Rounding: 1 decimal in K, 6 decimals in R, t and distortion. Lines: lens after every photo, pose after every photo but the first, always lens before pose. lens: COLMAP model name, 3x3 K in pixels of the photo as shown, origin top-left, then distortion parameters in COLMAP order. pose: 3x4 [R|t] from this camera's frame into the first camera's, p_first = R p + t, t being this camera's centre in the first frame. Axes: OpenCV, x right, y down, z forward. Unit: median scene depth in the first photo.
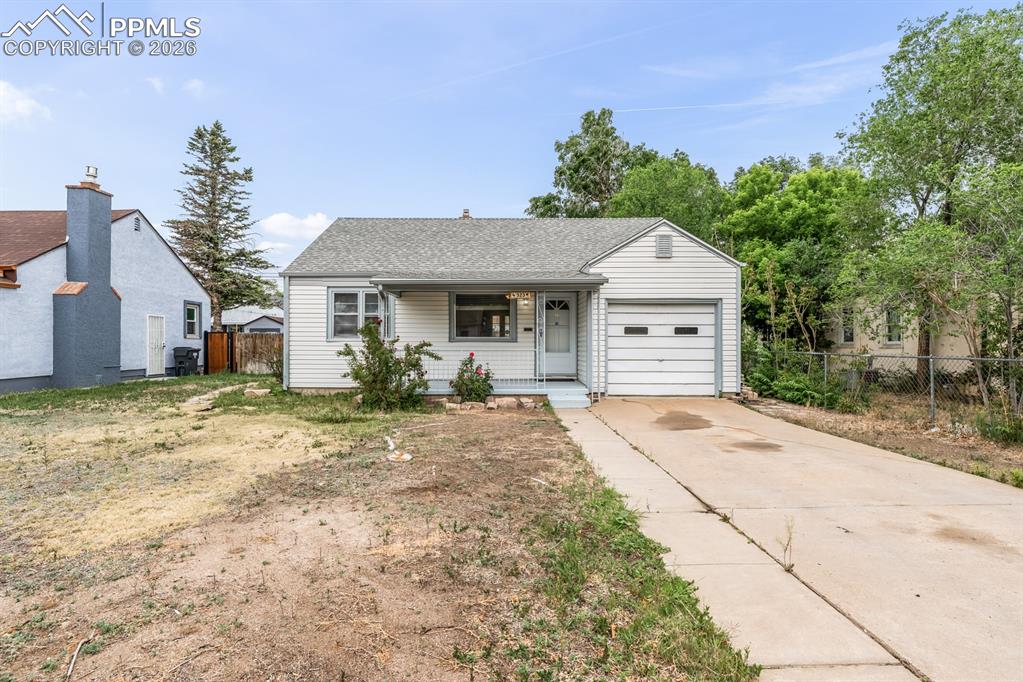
lens RADIAL K [[525.1, 0, 515.8], [0, 525.1, 337.3], [0, 0, 1]] dist [0.004374, 0.000327]
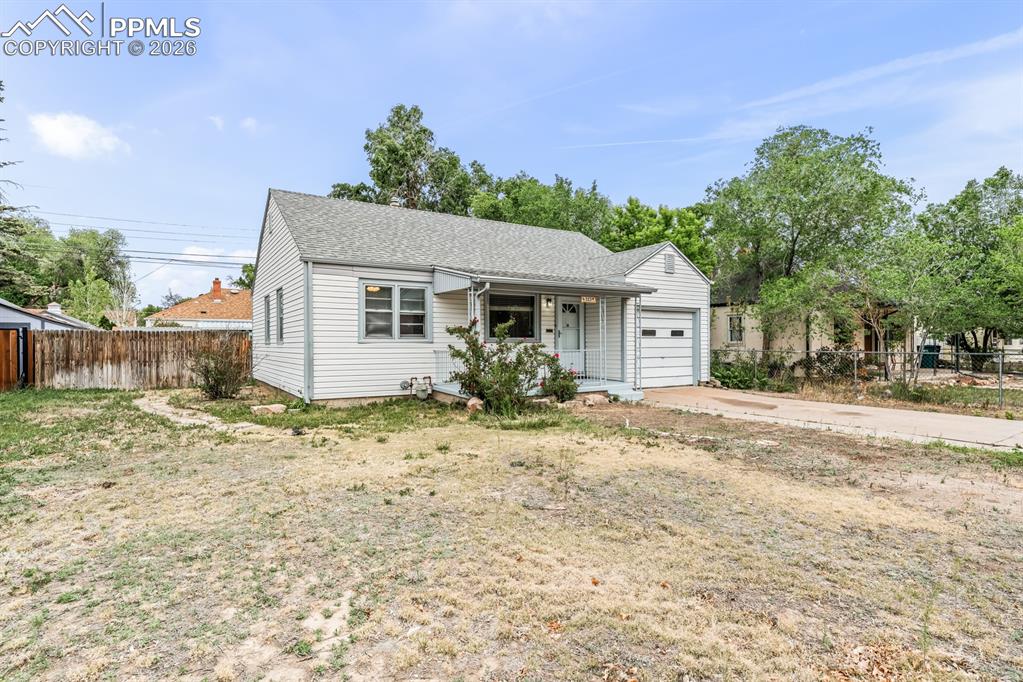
lens RADIAL K [[525.1, 0, 516.9], [0, 525.1, 346.1], [0, 0, 1]] dist [0.004374, 0.000327]
pose [[0.835994, -0.007068, 0.548693, -0.610098], [-0.003725, 0.999821, 0.018555, -0.003427], [-0.548726, -0.017556, 0.835818, 0.155945]]
